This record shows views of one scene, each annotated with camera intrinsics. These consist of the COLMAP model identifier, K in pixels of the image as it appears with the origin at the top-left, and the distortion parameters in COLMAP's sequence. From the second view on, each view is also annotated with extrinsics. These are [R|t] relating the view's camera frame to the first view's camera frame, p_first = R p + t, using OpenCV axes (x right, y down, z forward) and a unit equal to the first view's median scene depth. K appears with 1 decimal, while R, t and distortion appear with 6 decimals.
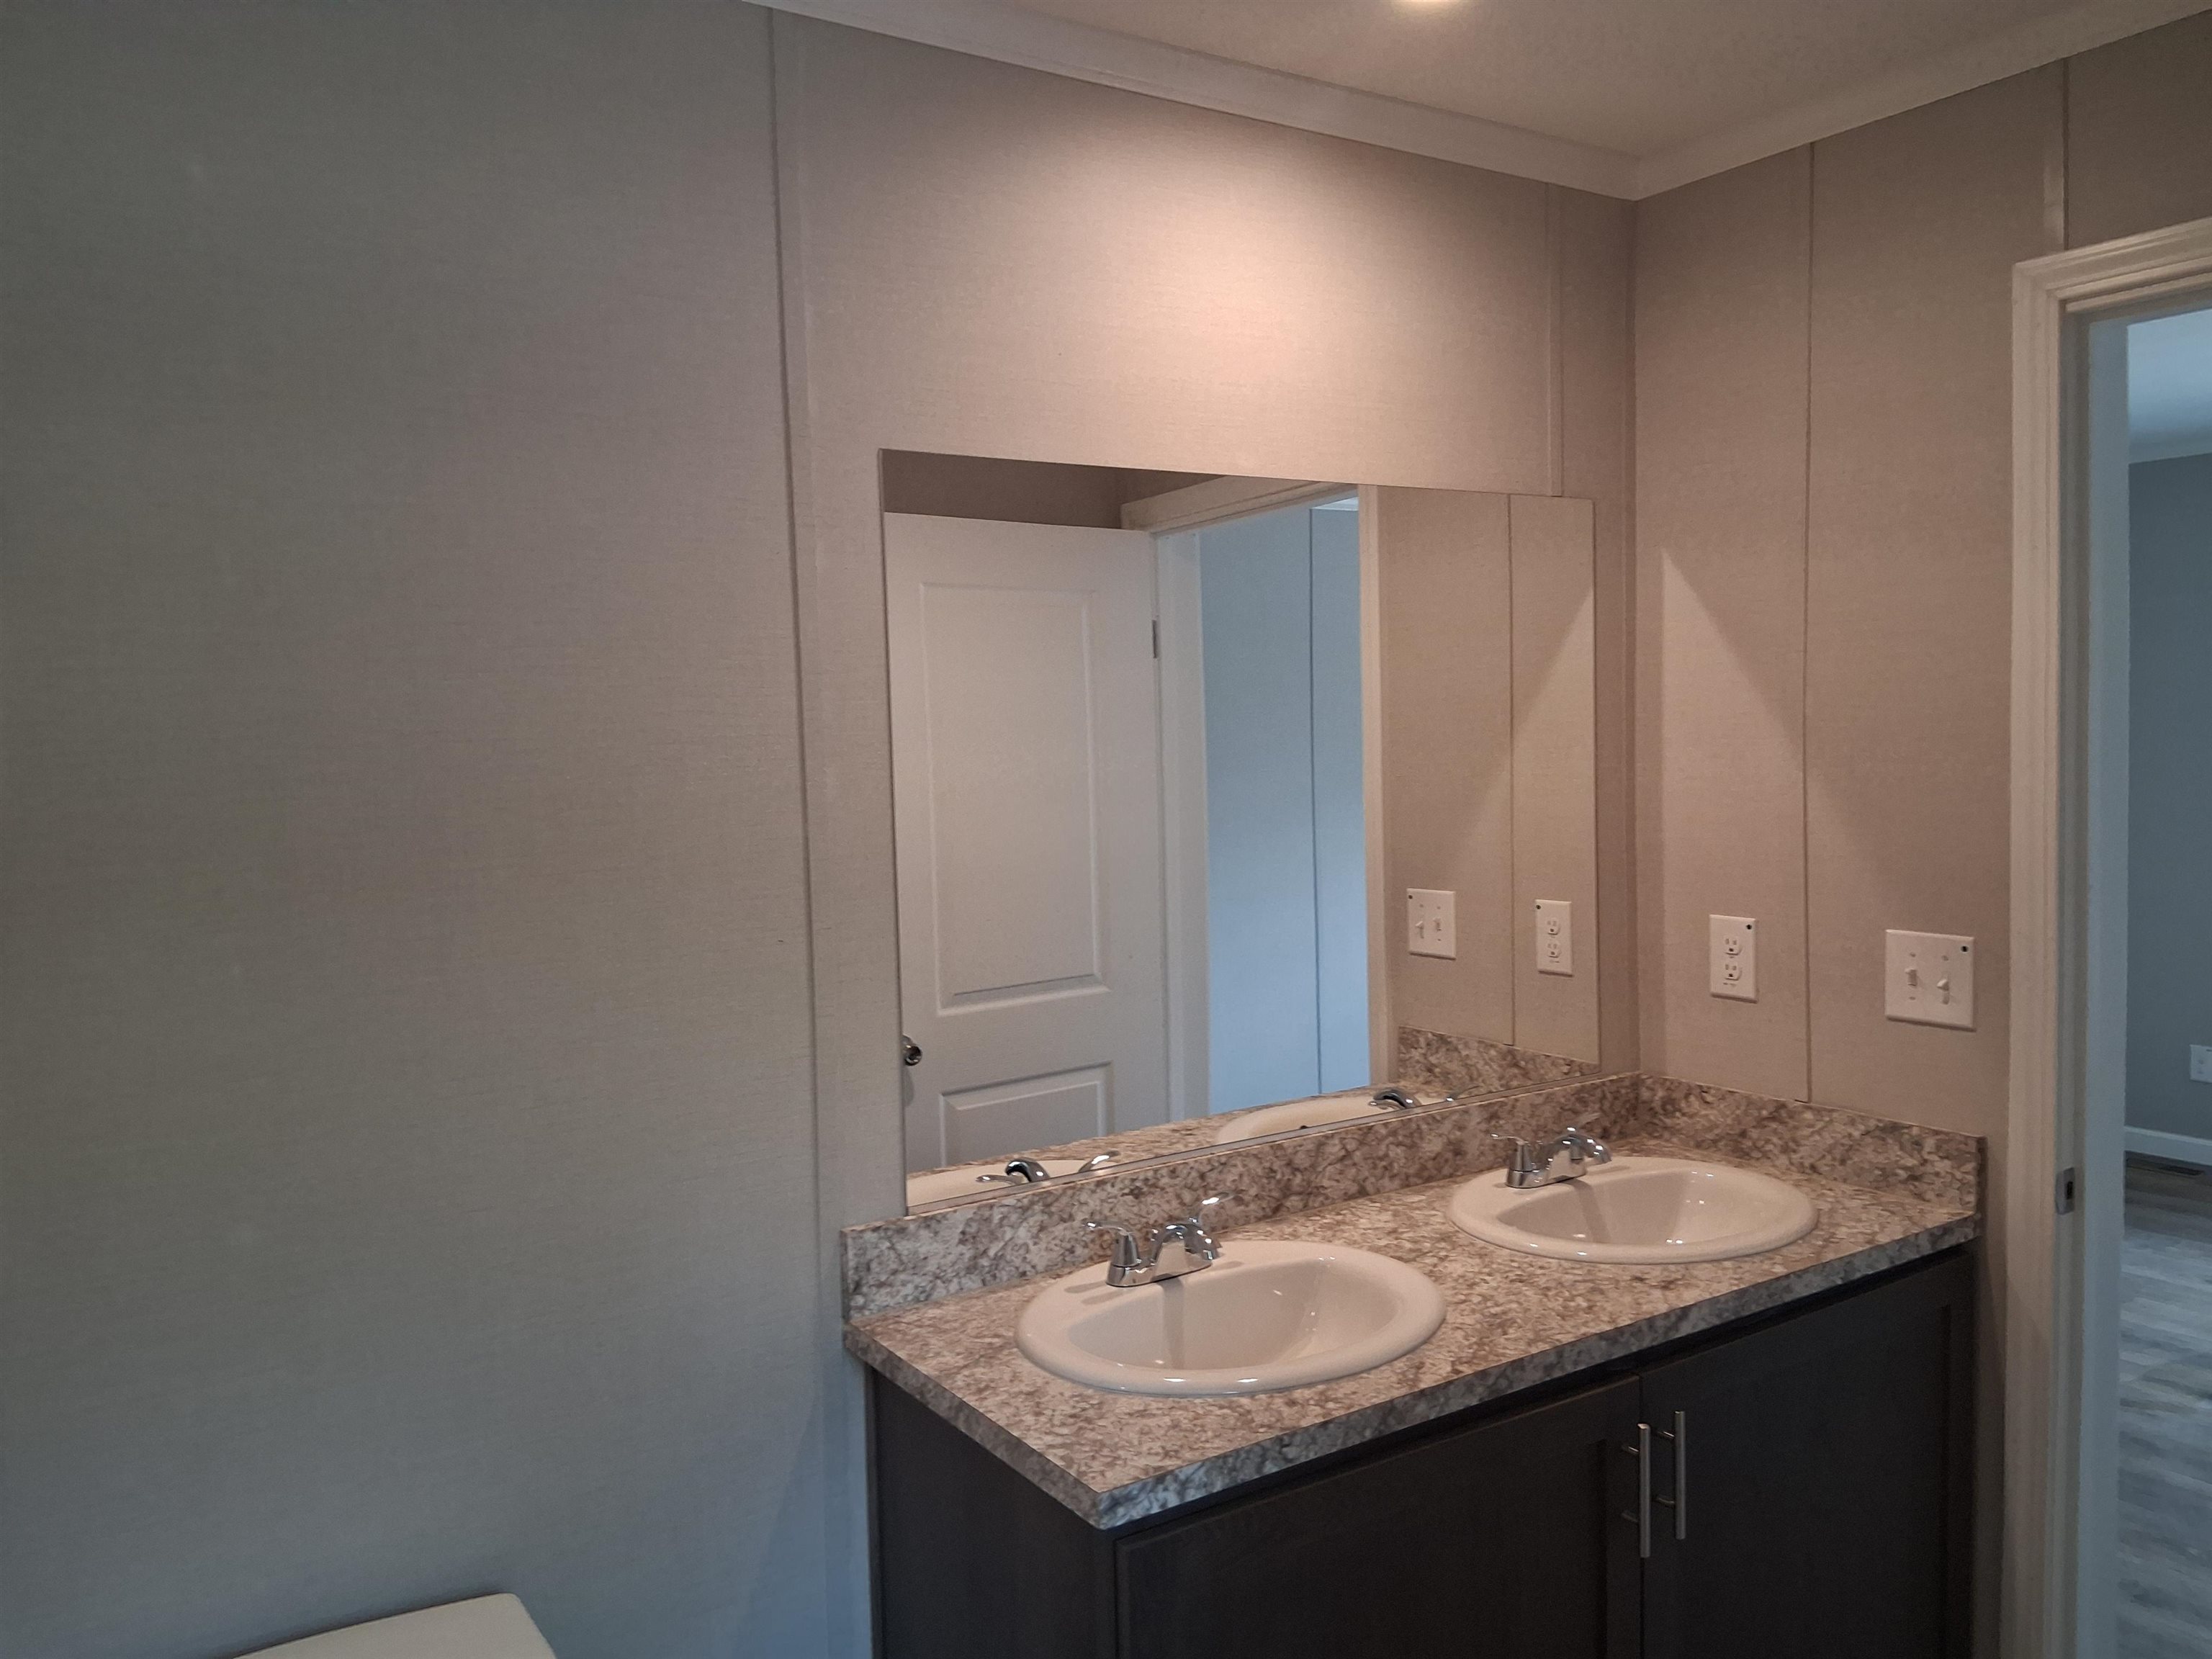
lens RADIAL K [[1667.2, 0, 1118.6], [0, 1667.2, 824.8], [0, 0, 1]] dist [0.130393, -0.216088]
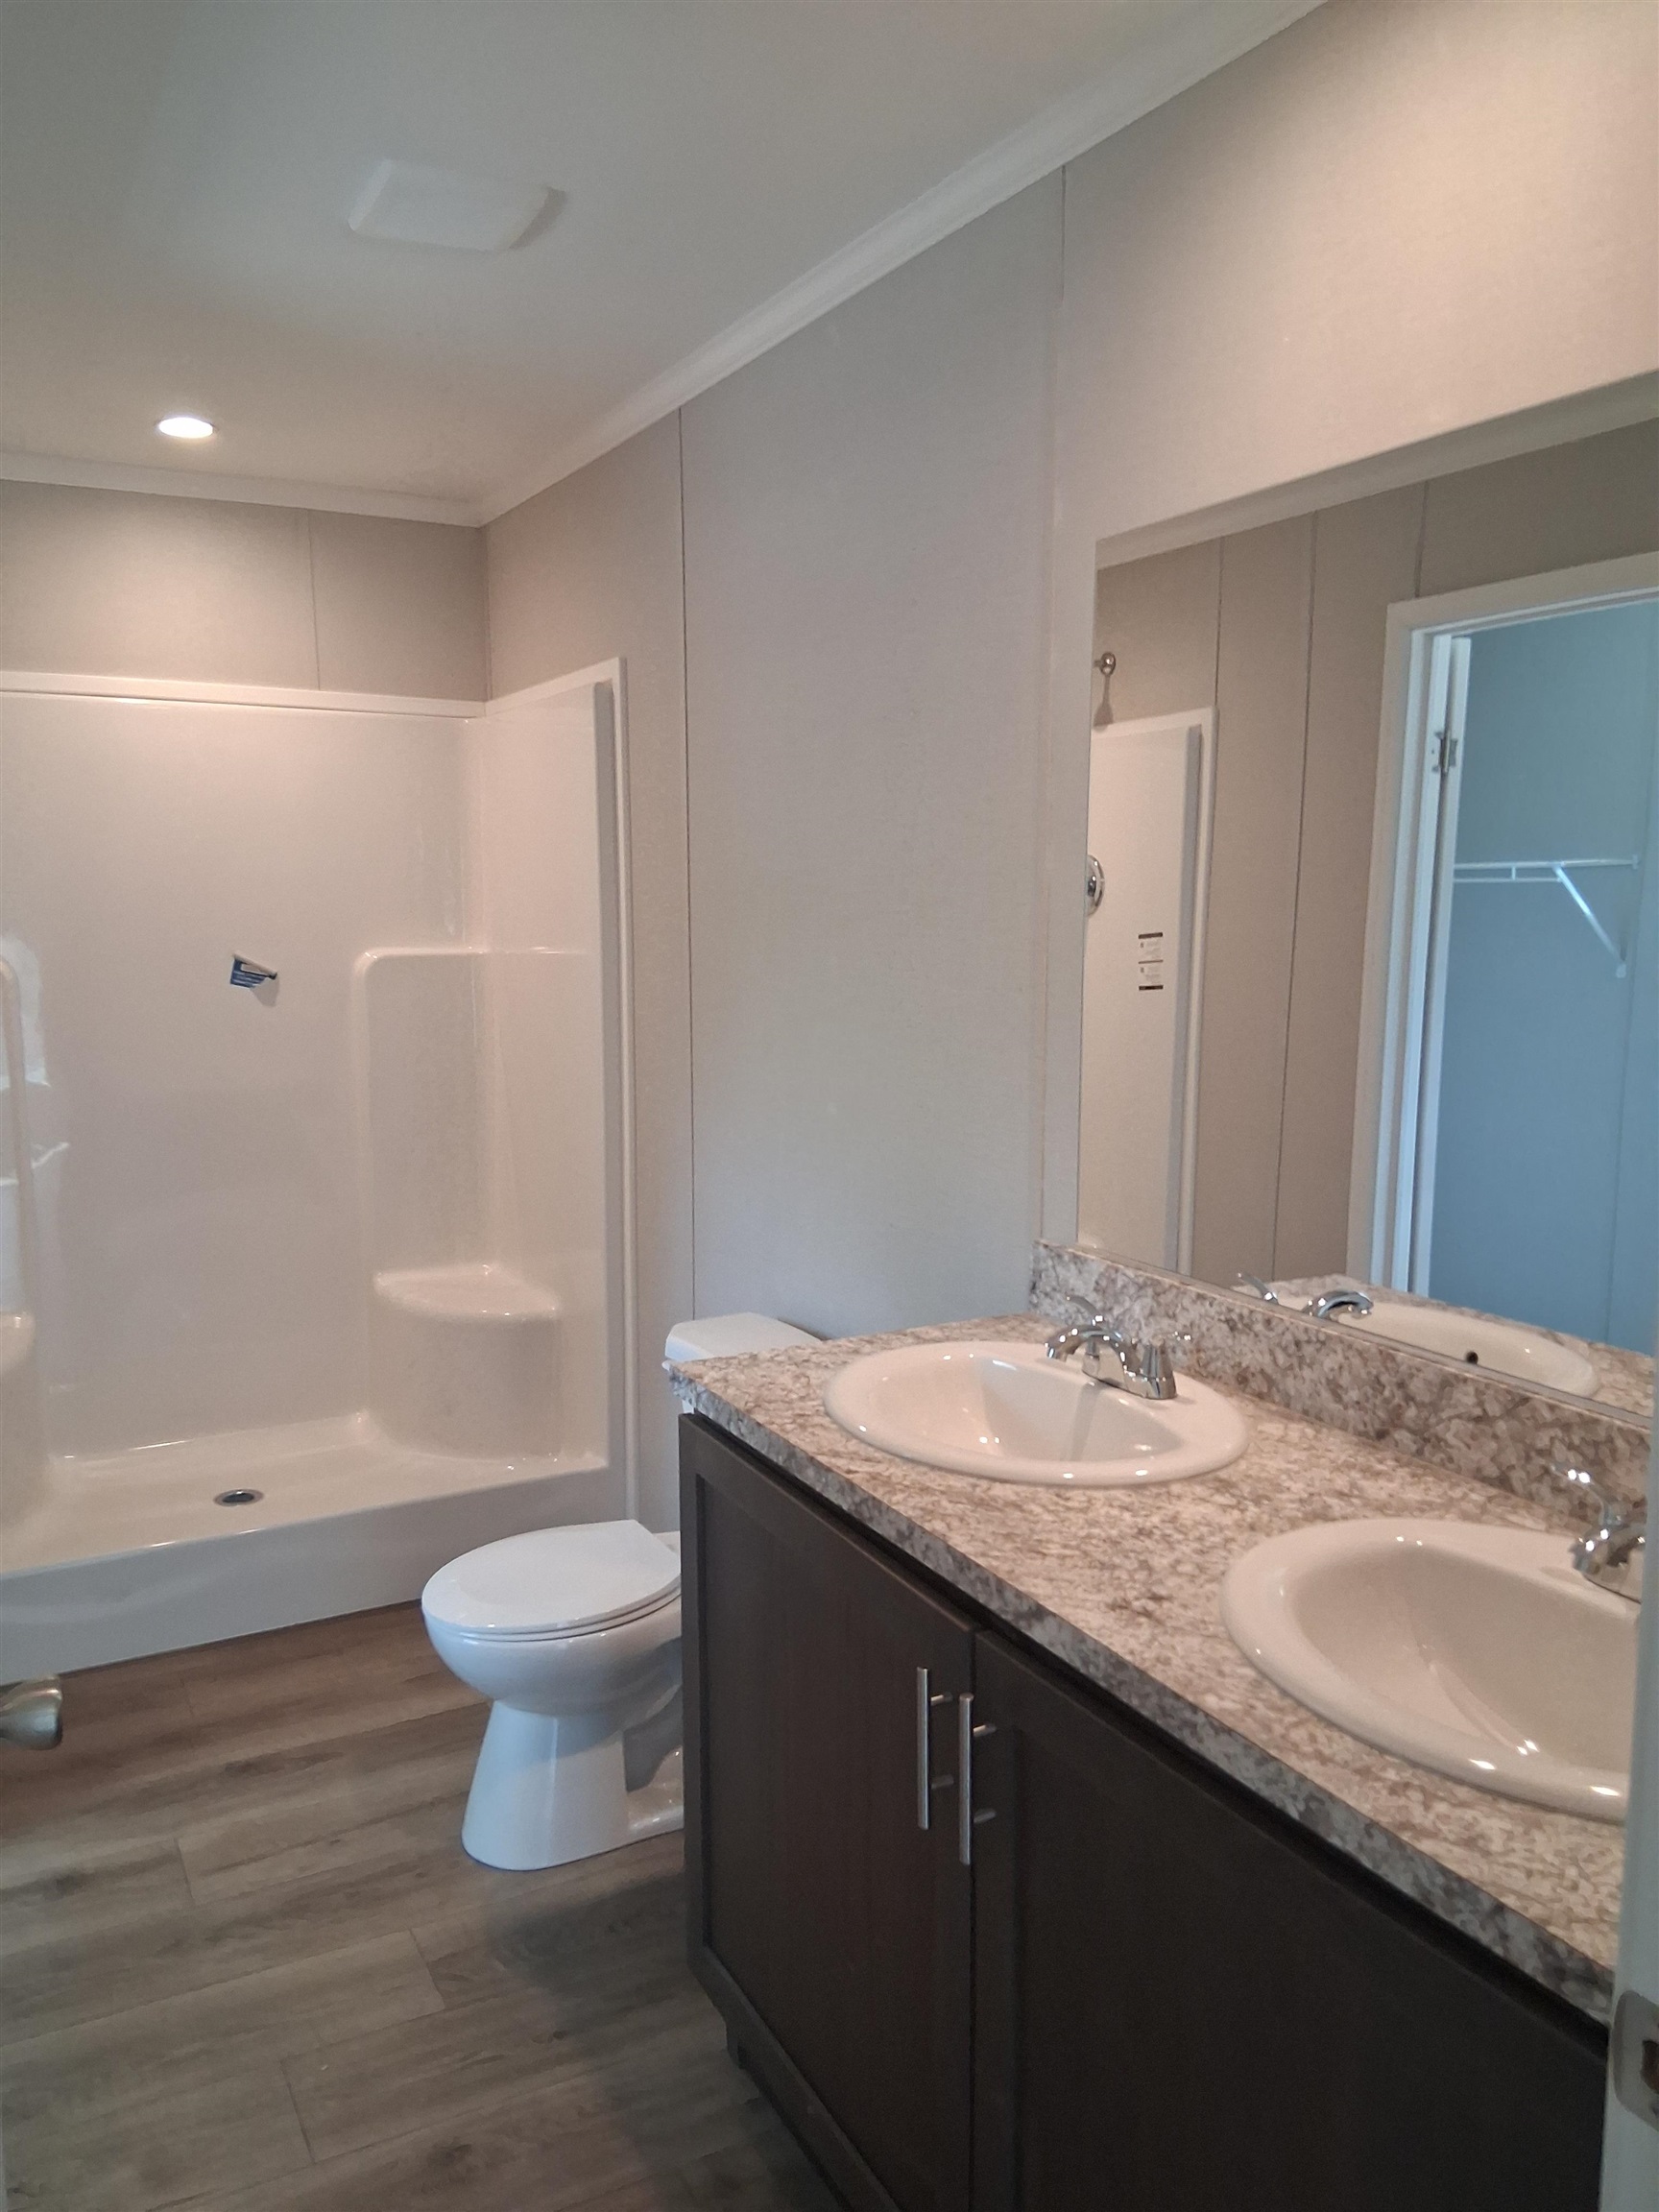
lens RADIAL K [[1667.2, 0, 829.5], [0, 1667.2, 1106.0], [0, 0, 1]] dist [0.130393, -0.216088]
pose [[-0.101248, 0.150161, -0.983463, 0.895195], [-0.050255, 0.986509, 0.155800, -0.026145], [0.993591, 0.065199, -0.092336, 0.853628]]
